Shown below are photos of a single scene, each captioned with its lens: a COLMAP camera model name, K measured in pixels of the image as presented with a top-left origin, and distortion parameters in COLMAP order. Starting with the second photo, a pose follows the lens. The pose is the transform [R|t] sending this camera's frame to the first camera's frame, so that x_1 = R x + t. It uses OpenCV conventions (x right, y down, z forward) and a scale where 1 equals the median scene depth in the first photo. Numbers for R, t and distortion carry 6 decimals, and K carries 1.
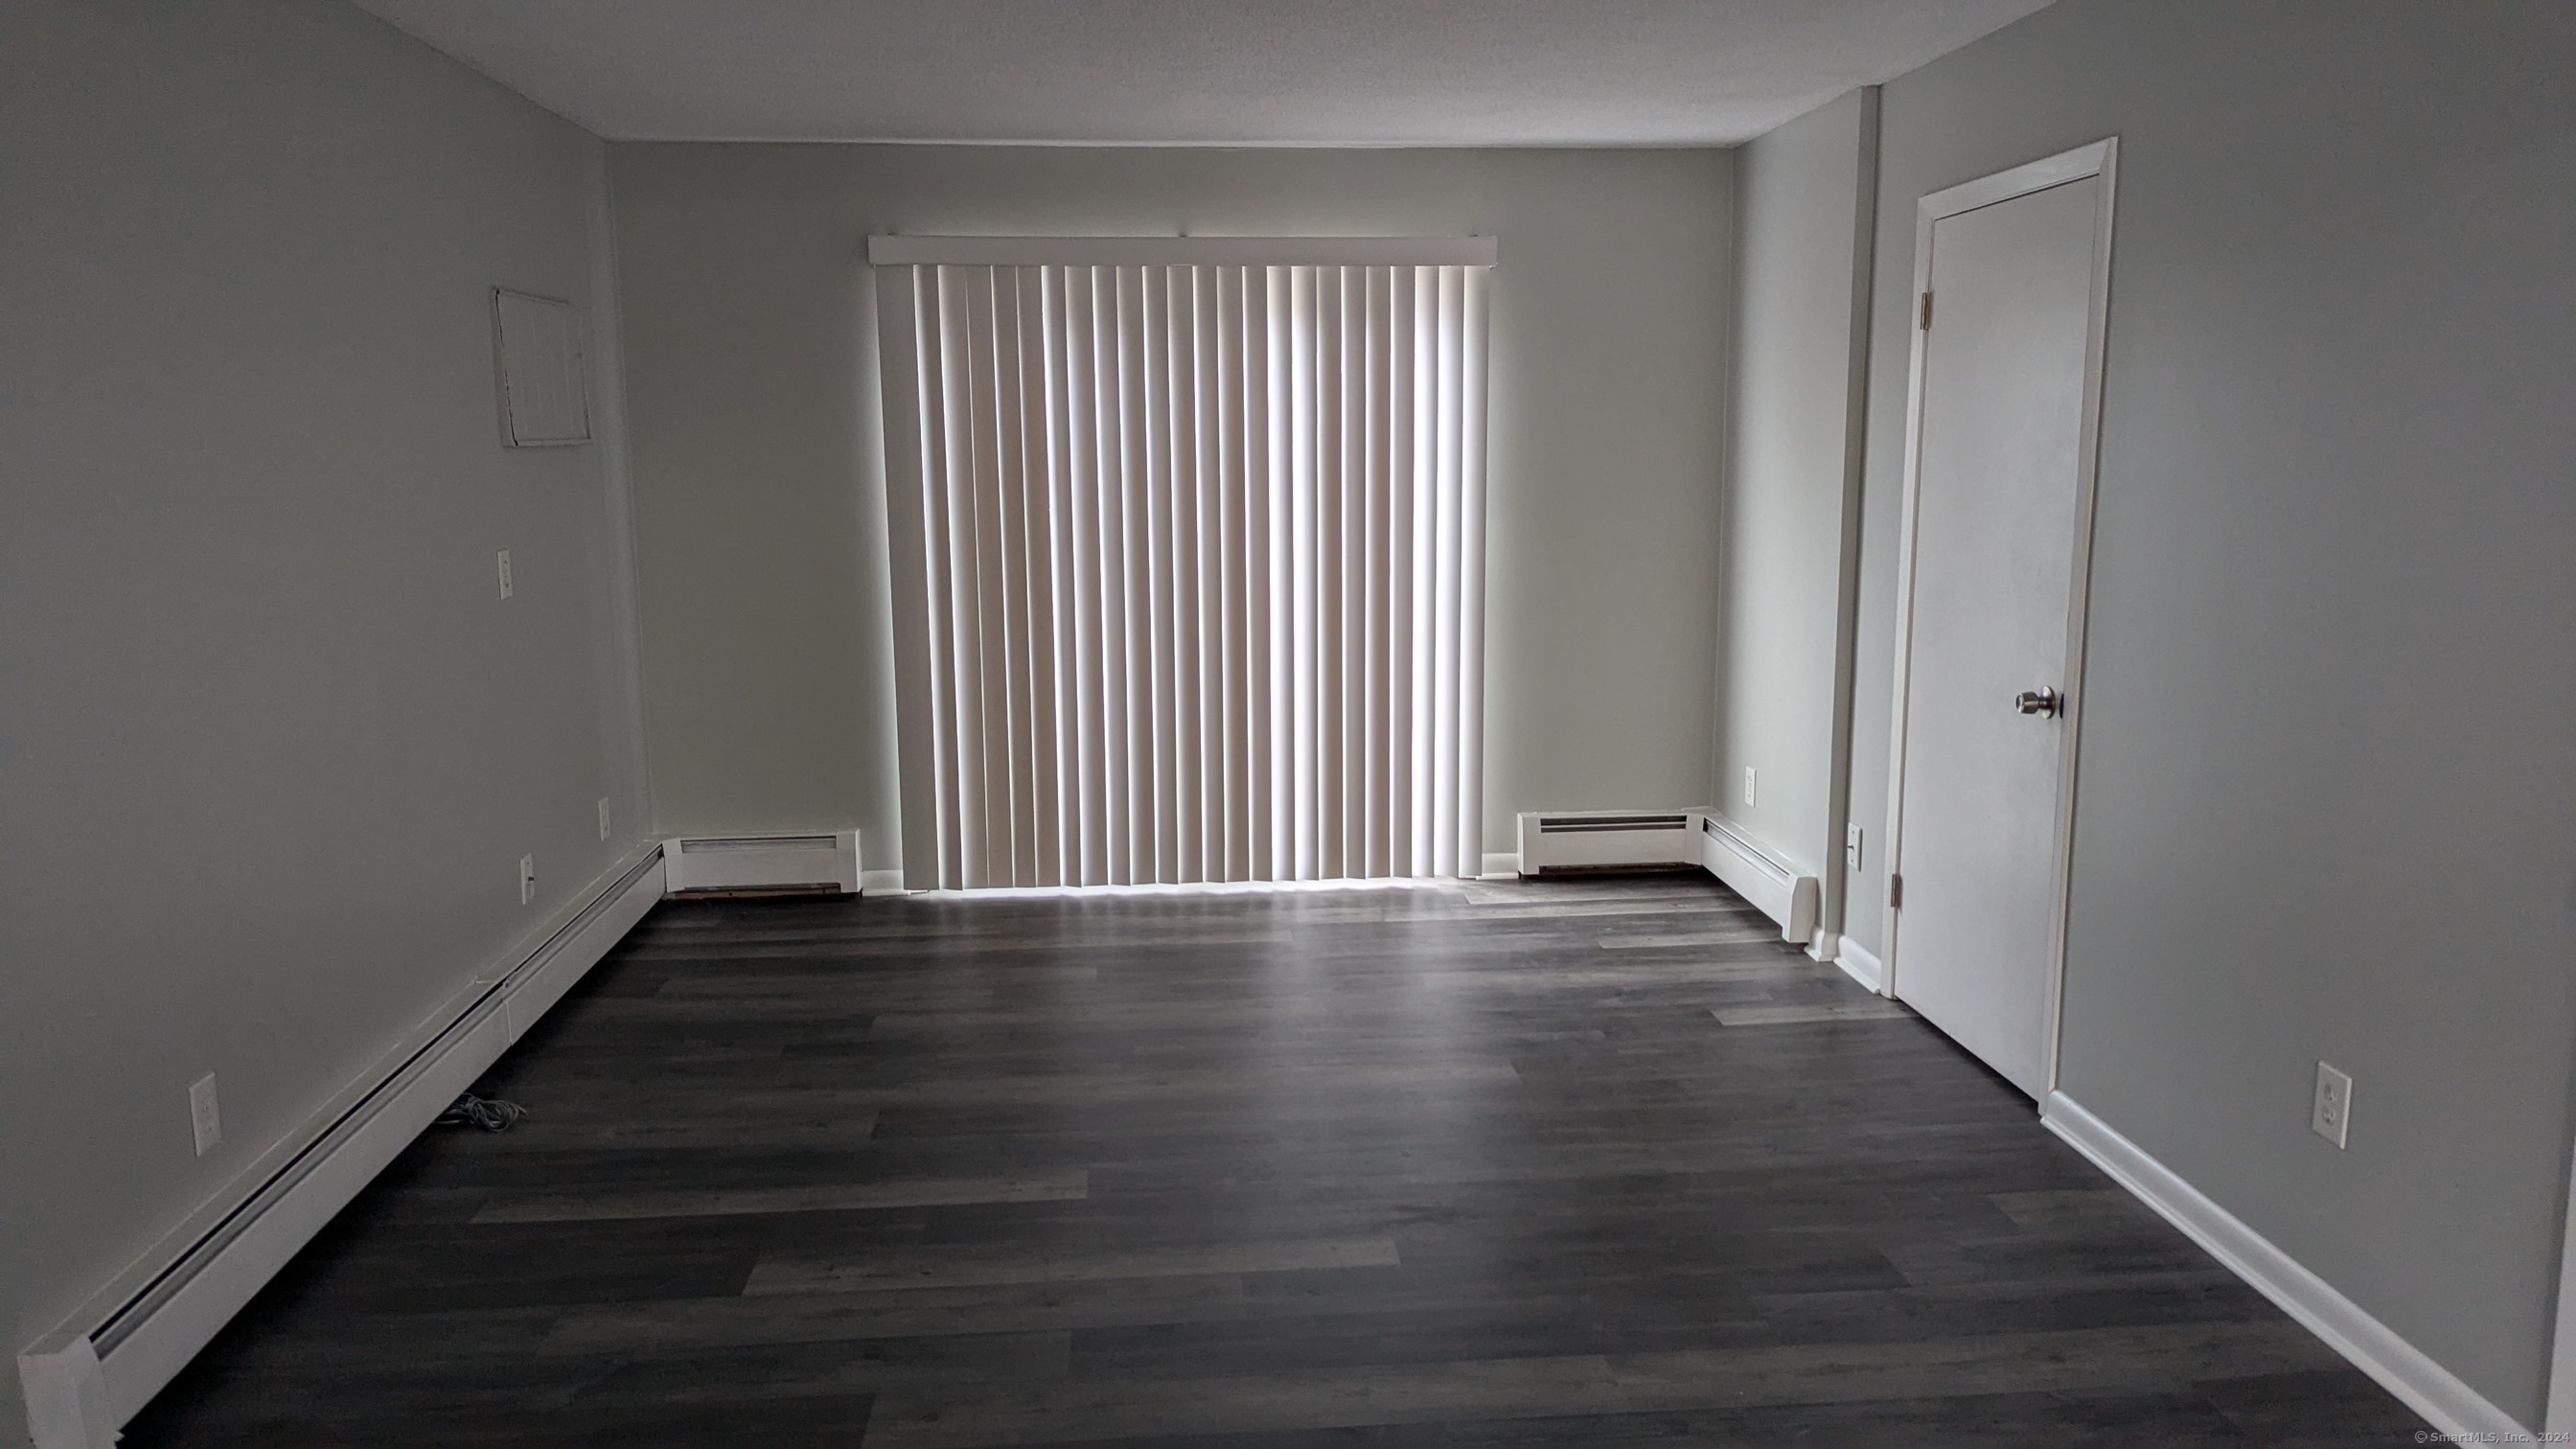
lens RADIAL K [[1896.1, 0, 1289.5], [0, 1896.1, 800.9], [0, 0, 1]] dist [0.040459, -0.005302]
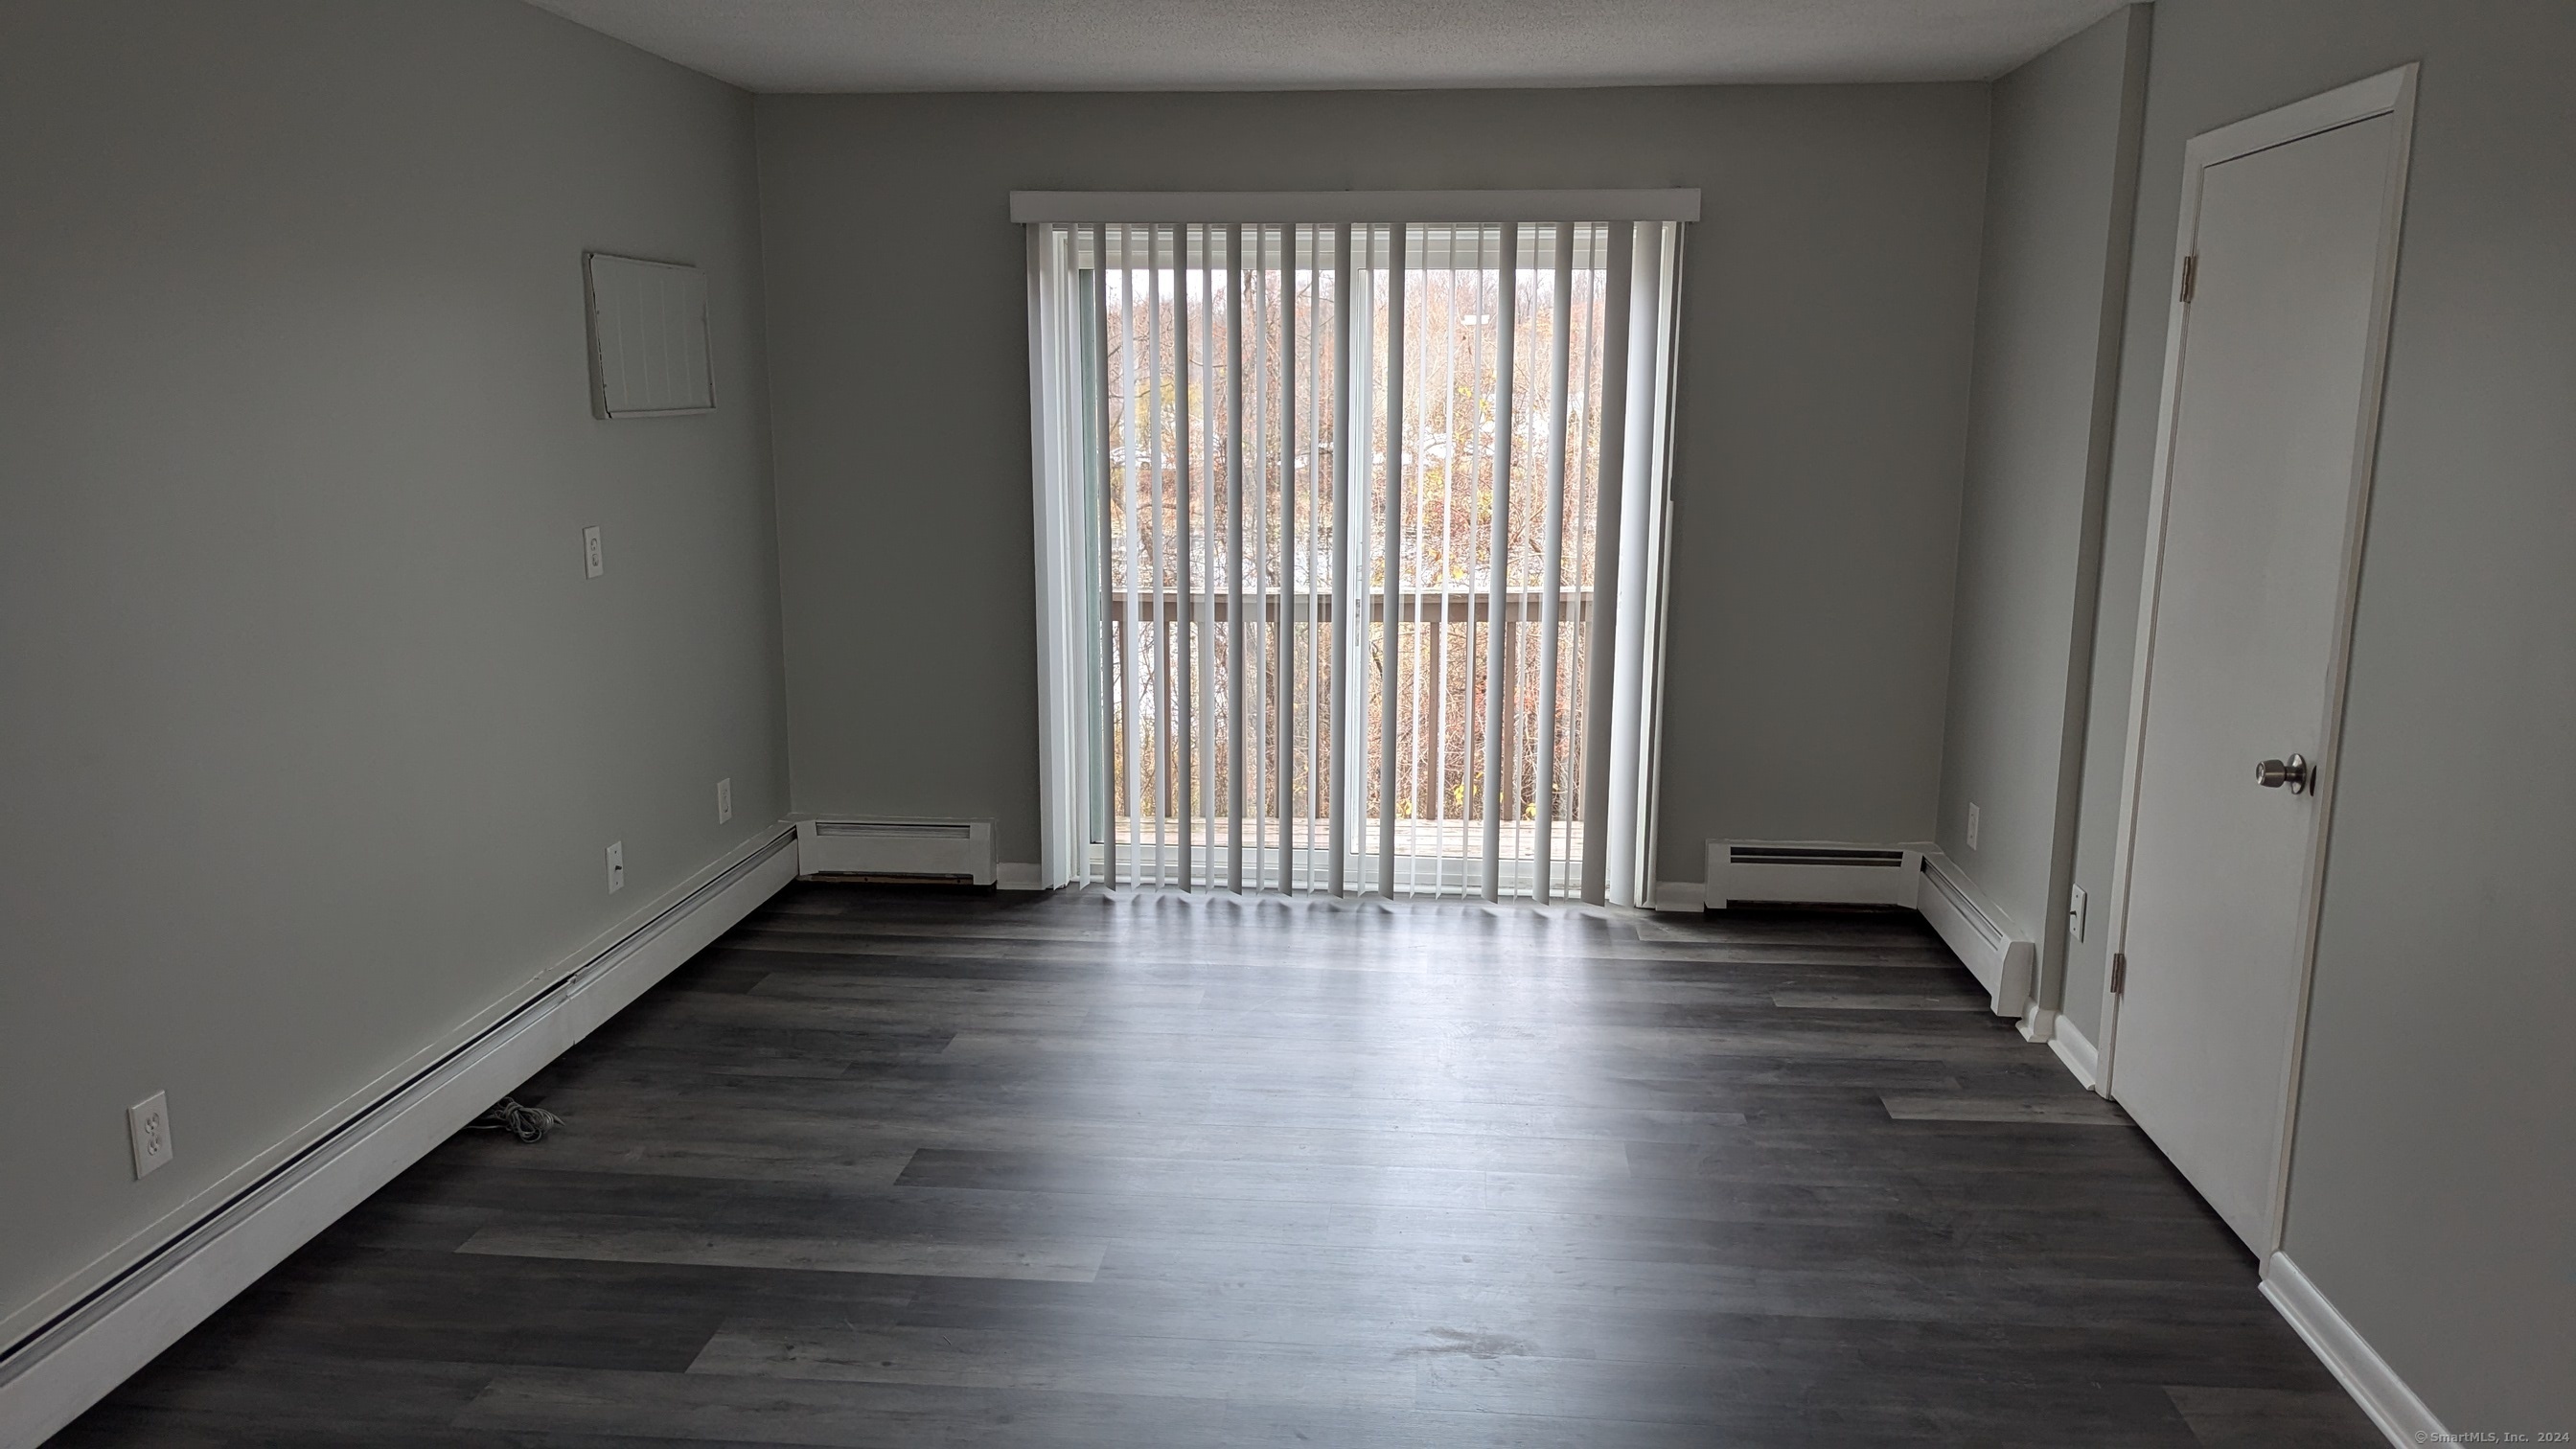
lens RADIAL K [[1896.1, 0, 1289.5], [0, 1896.1, 800.9], [0, 0, 1]] dist [0.040459, -0.005302]
pose [[0.984554, 0.049947, -0.167804, 0.098453], [-0.045091, 0.998450, 0.032626, -0.040452], [0.169174, -0.024555, 0.985280, 0.112433]]
